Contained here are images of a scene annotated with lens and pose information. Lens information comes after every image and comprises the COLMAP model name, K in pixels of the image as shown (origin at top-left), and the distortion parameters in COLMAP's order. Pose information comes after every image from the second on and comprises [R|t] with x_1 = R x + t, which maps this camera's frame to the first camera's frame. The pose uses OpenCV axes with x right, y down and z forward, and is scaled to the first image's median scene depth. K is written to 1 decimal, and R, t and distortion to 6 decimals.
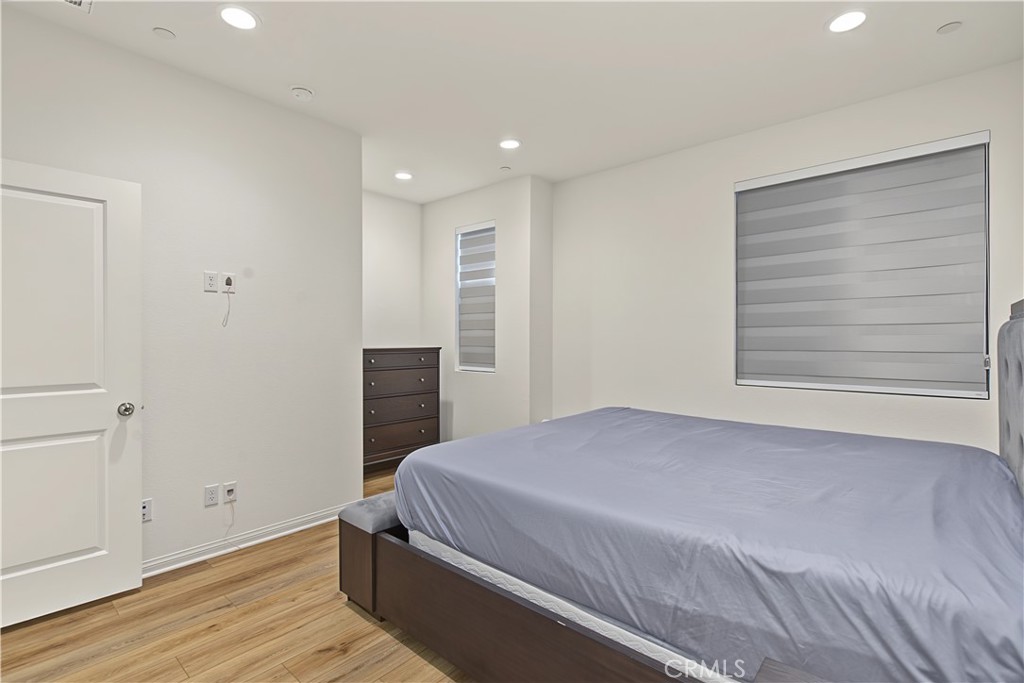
lens RADIAL K [[474.1, 0, 514.0], [0, 474.1, 345.1], [0, 0, 1]] dist [-0.001429, -0.000123]
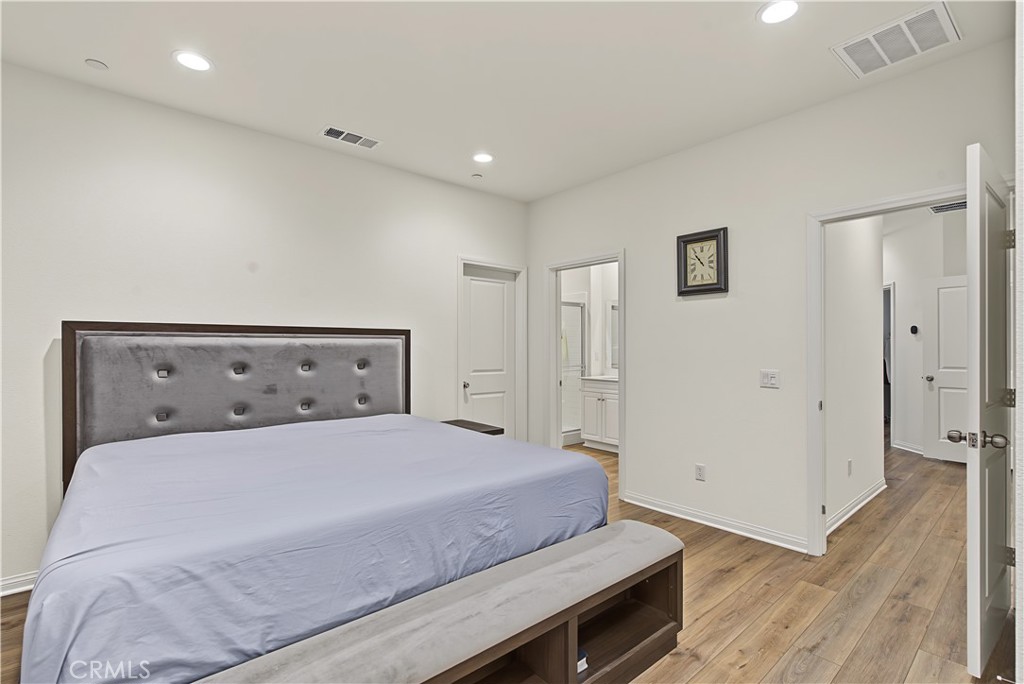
lens RADIAL K [[472.4, 0, 512.0], [0, 472.4, 342.0], [0, 0, 1]] dist [0.000591, -0.000087]
pose [[-0.989230, 0.004972, 0.146284, -0.241919], [0.004971, 0.999988, -0.000373, -0.035706], [-0.146284, 0.000358, -0.989243, 2.561307]]
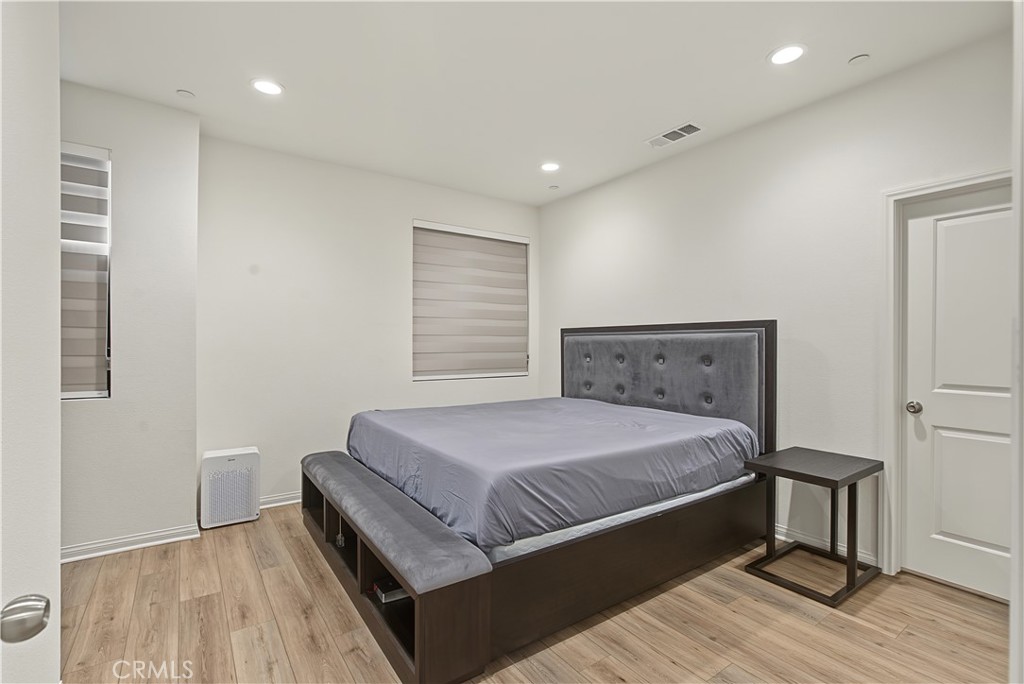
lens RADIAL K [[468.8, 0, 512.9], [0, 468.8, 345.7], [0, 0, 1]] dist [-0.000339, 0.000150]
pose [[0.237786, -0.002089, 0.971315, -1.355858], [0.010152, 0.999948, -0.000334, -0.011525], [-0.971264, 0.009940, 0.237795, 0.921866]]
